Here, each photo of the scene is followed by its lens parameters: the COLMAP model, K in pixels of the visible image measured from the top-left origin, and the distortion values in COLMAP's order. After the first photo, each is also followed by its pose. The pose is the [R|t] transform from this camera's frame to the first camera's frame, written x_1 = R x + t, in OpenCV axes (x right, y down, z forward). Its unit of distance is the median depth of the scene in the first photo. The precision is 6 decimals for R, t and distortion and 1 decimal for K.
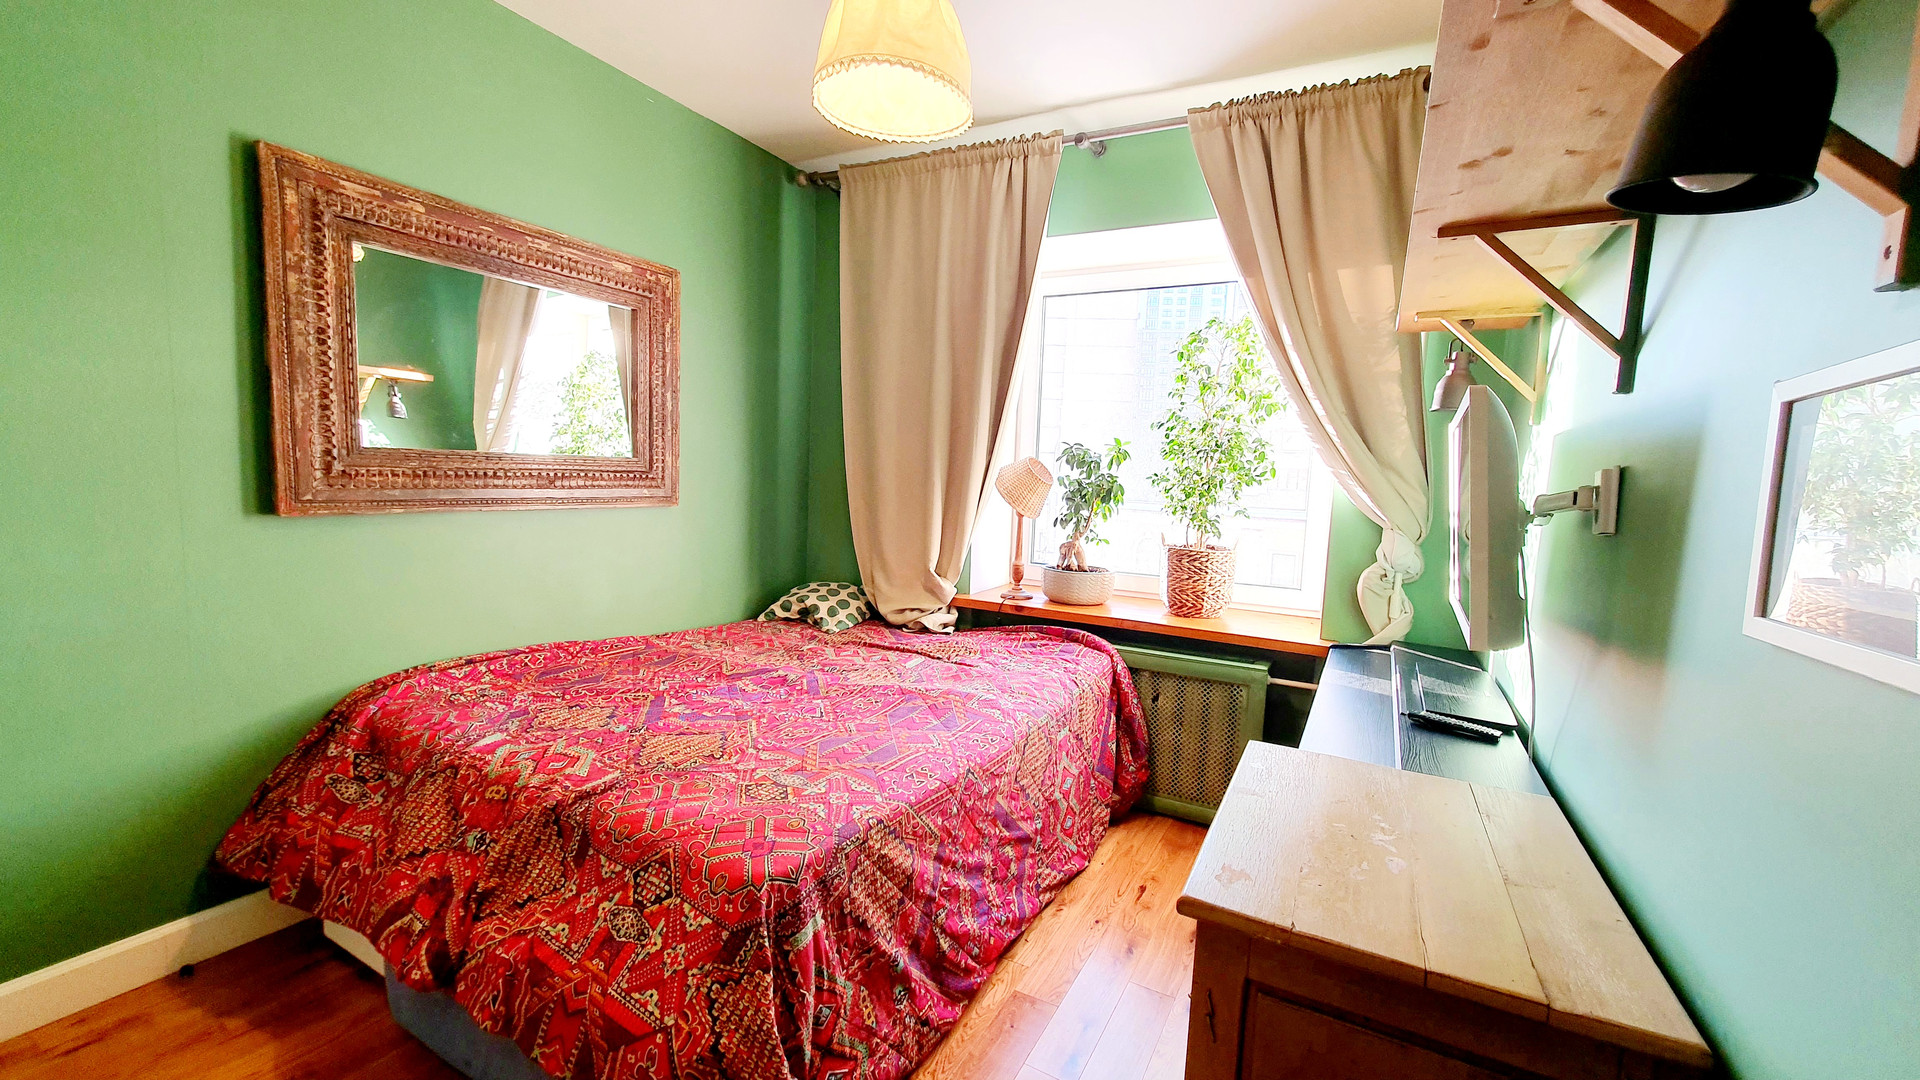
lens RADIAL K [[750.4, 0, 968.6], [0, 750.4, 542.0], [0, 0, 1]] dist [0.002271, -0.000098]
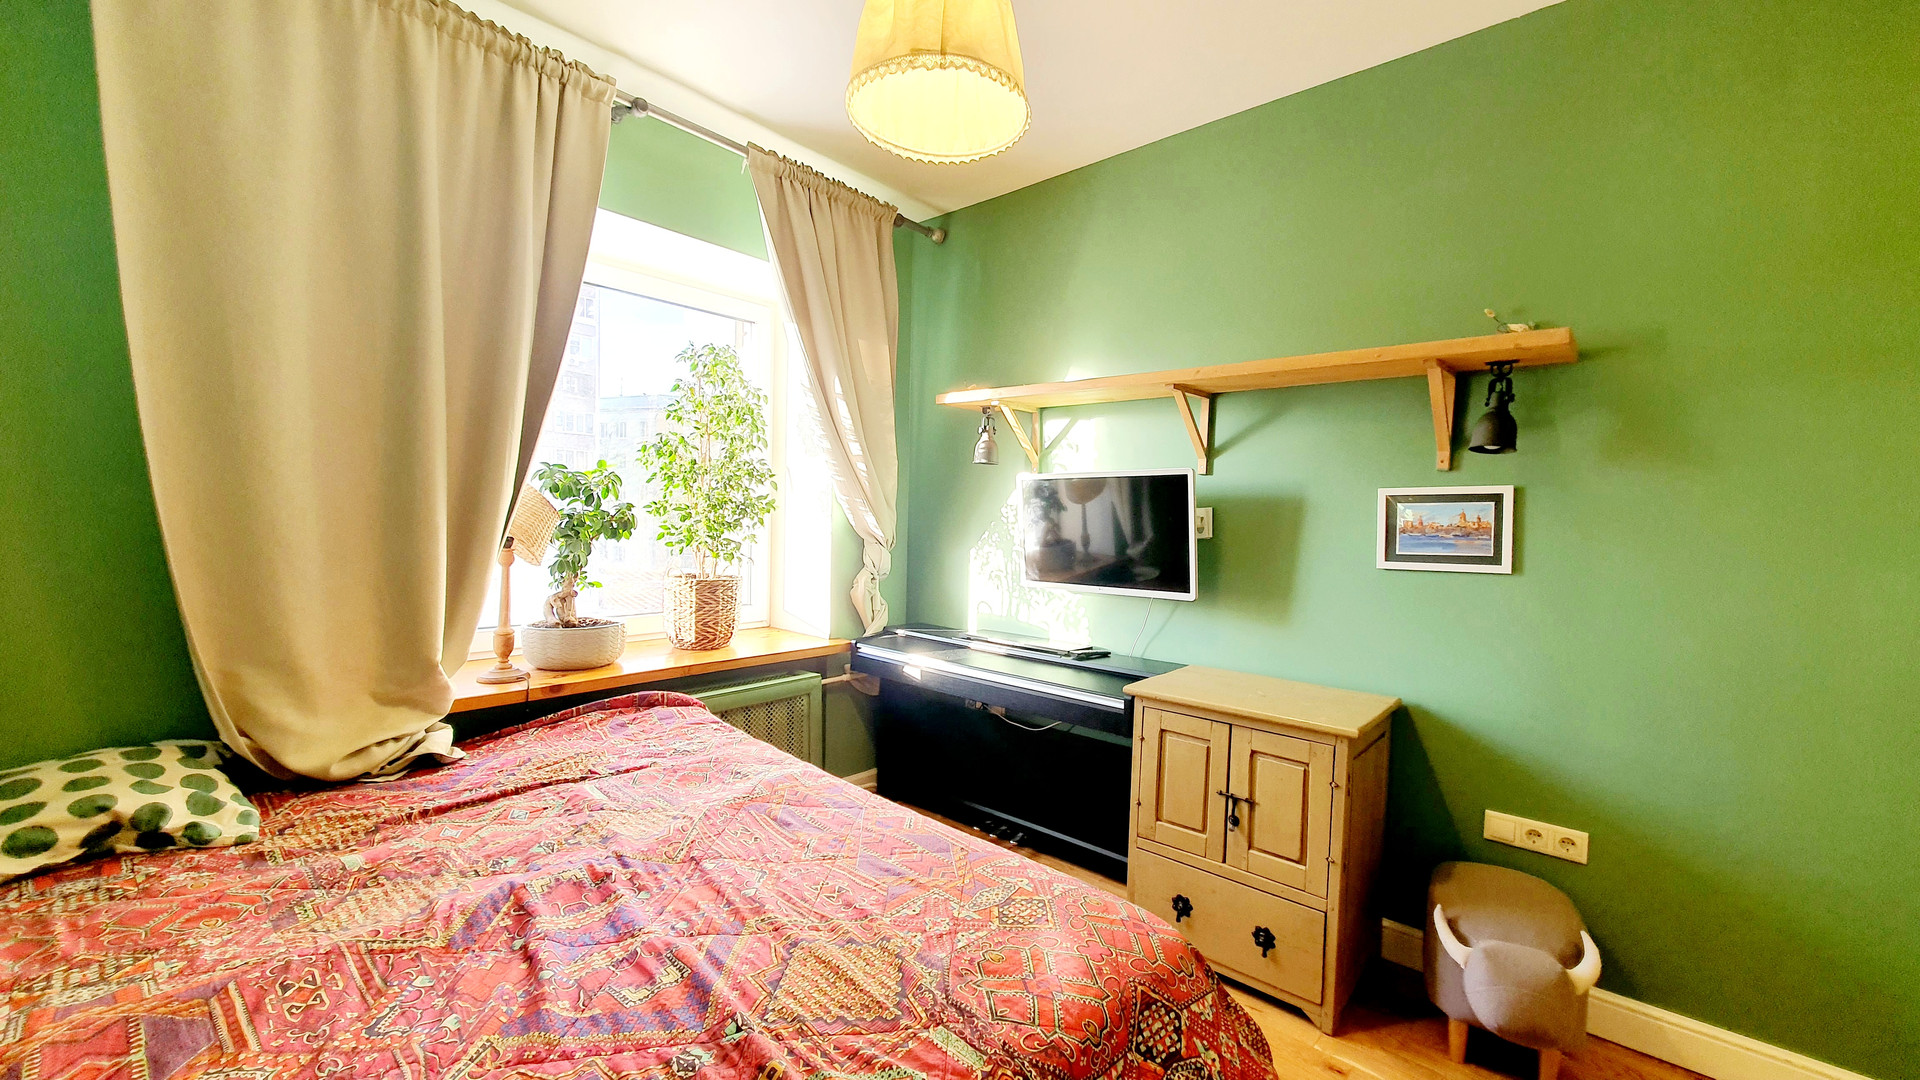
lens RADIAL K [[750.4, 0, 964.6], [0, 750.4, 545.9], [0, 0, 1]] dist [0.002271, -0.000098]
pose [[0.243428, -0.079092, 0.966689, -0.588283], [0.076828, 0.995110, 0.062071, -0.072582], [-0.966871, 0.059159, 0.248314, 0.458760]]
